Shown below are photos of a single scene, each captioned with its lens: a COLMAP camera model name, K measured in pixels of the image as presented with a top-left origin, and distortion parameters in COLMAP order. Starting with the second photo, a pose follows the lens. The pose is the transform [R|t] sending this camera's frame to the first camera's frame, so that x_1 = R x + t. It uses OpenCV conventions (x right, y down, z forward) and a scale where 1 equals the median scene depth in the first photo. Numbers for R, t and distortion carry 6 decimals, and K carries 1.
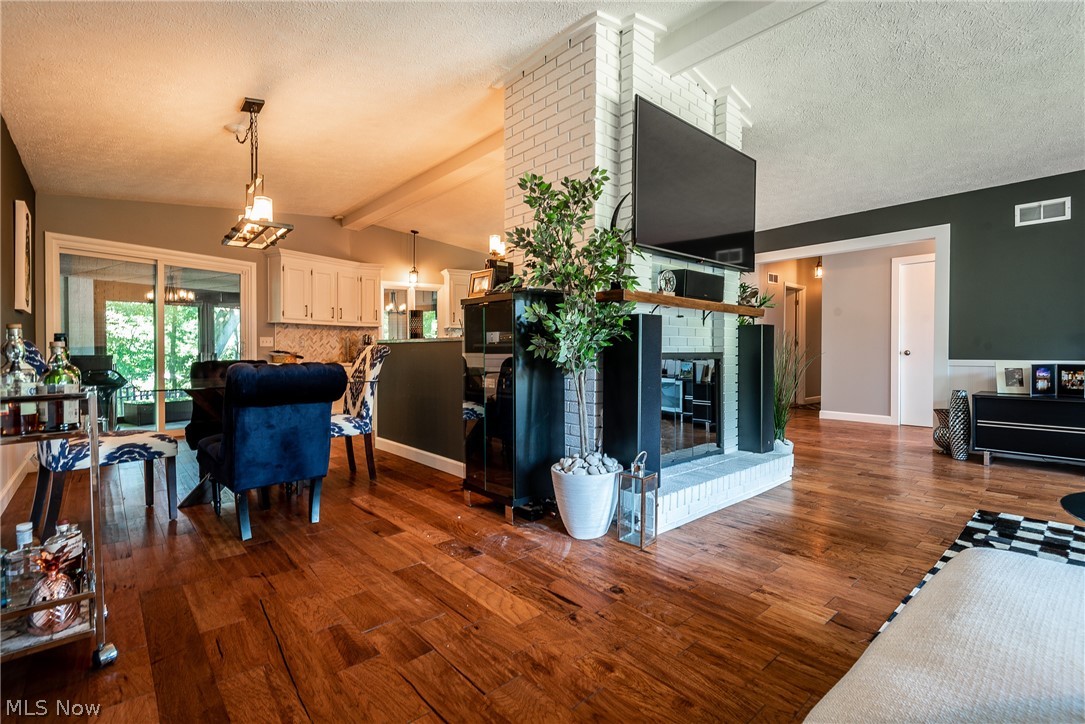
lens RADIAL K [[488.5, 0, 546.5], [0, 488.5, 358.3], [0, 0, 1]] dist [0.001725, 0.000129]
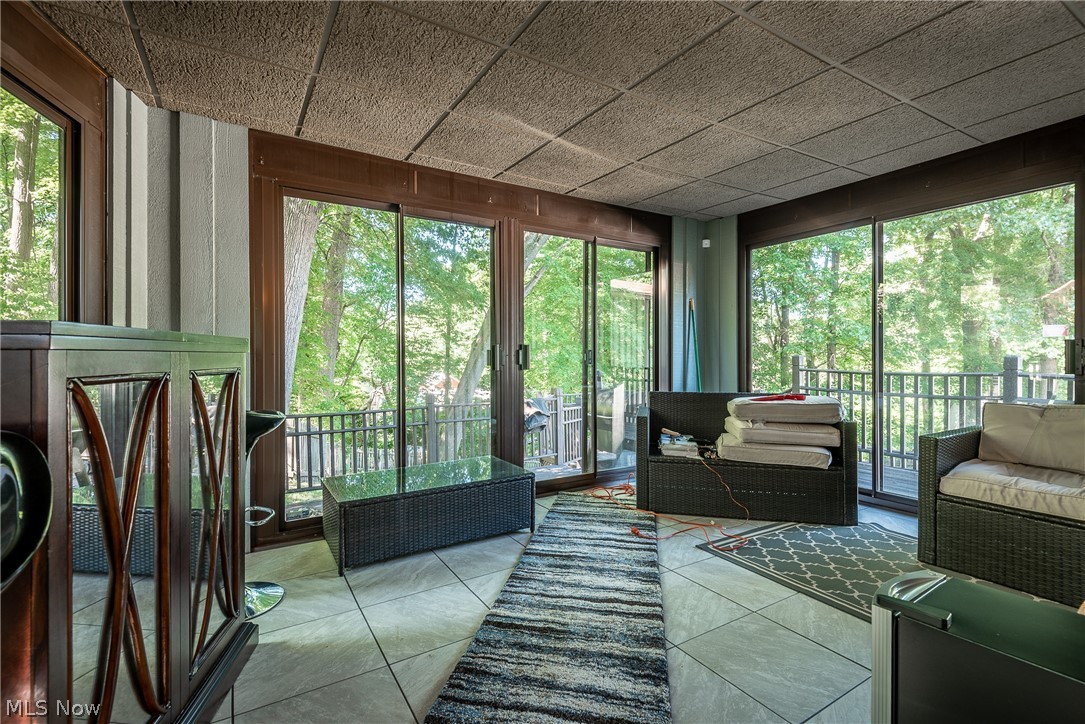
lens RADIAL K [[504.0, 0, 540.2], [0, 504.0, 357.0], [0, 0, 1]] dist [0.002972, -0.000292]
pose [[0.890049, -0.002676, -0.455858, -0.757916], [-0.001535, 0.999959, -0.008869, 0.004217], [0.455863, 0.008593, 0.890009, 1.013411]]
